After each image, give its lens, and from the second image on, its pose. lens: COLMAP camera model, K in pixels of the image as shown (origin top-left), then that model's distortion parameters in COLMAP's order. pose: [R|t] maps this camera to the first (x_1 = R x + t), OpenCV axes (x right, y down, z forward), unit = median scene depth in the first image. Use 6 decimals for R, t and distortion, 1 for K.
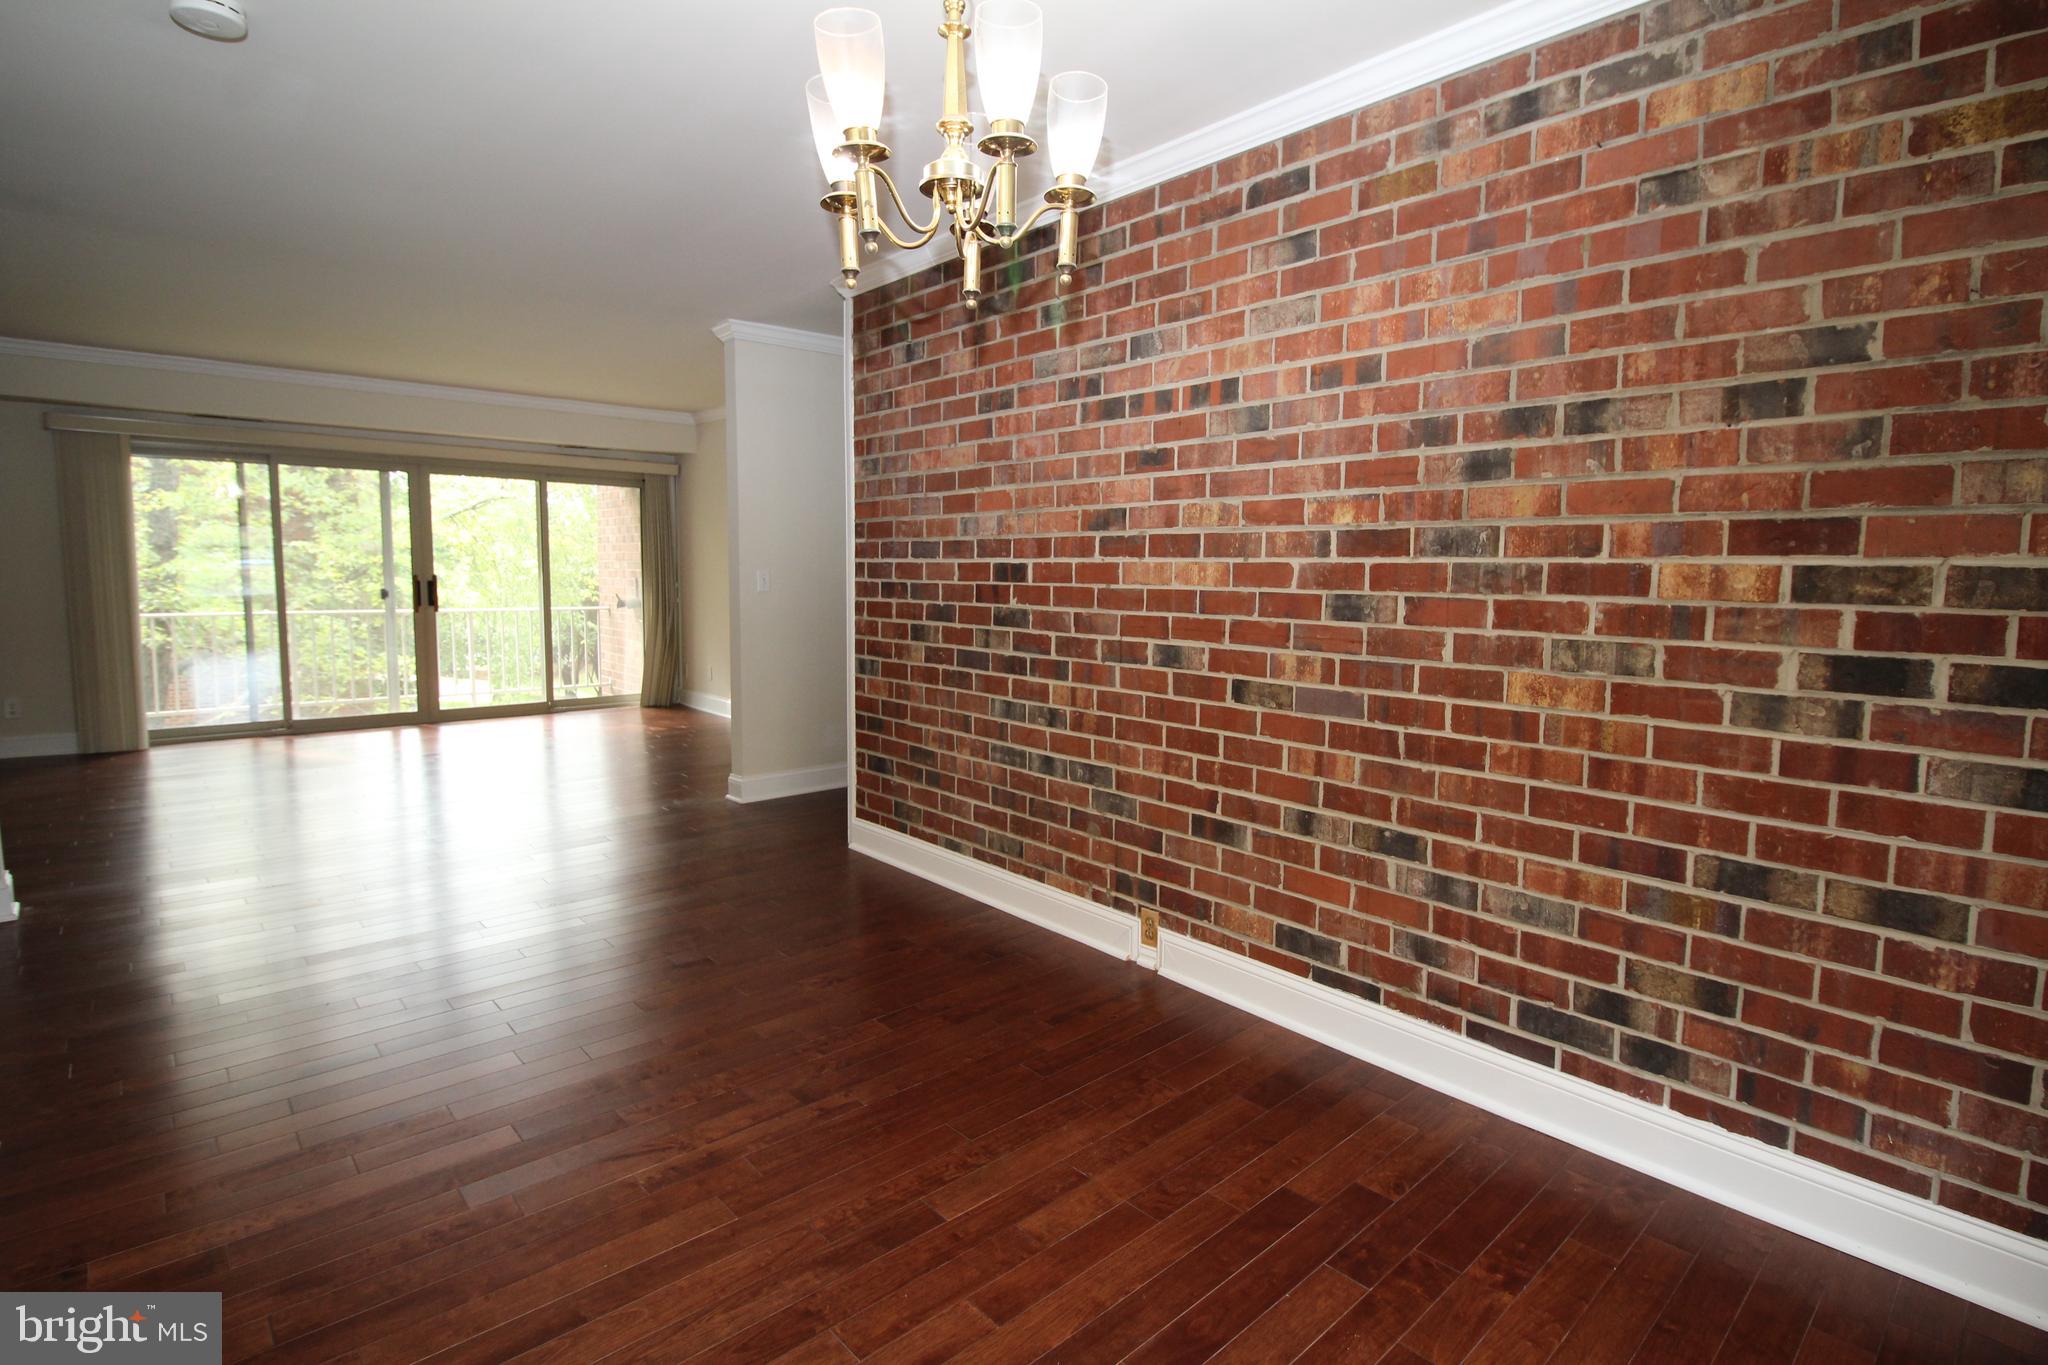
lens RADIAL K [[993.5, 0, 1015.4], [0, 993.5, 676.5], [0, 0, 1]] dist [-0.002132, -0.008312]
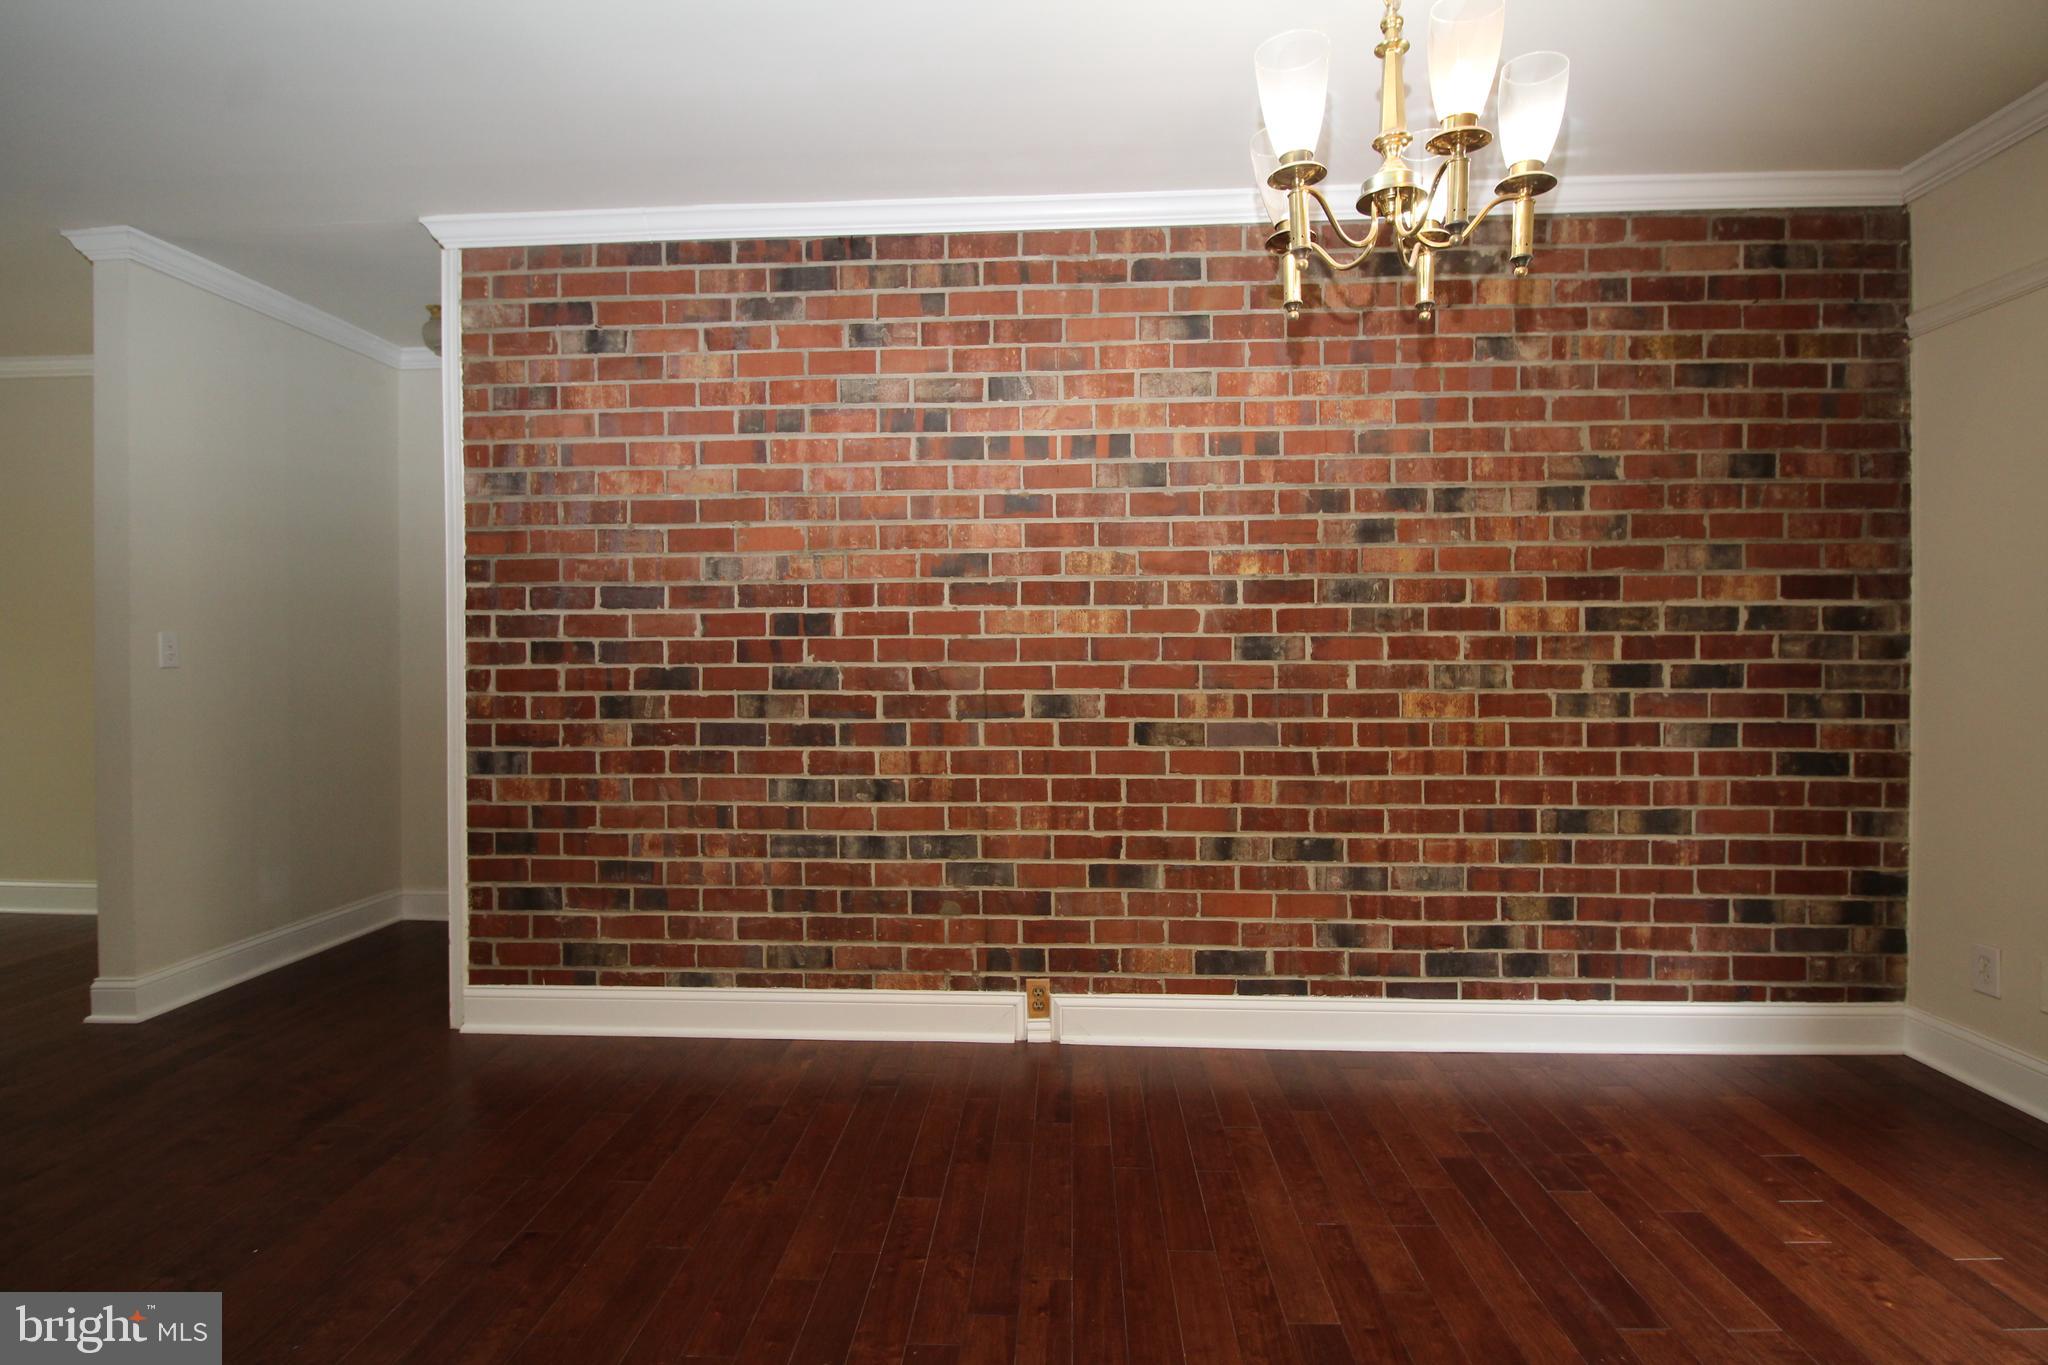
lens RADIAL K [[993.5, 0, 1028.1], [0, 993.5, 681.2], [0, 0, 1]] dist [-0.002132, -0.008312]
pose [[0.701416, -0.025029, 0.712312, -0.685088], [0.087497, 0.994848, -0.051202, 0.003287], [-0.707361, 0.098239, 0.699993, 0.414754]]
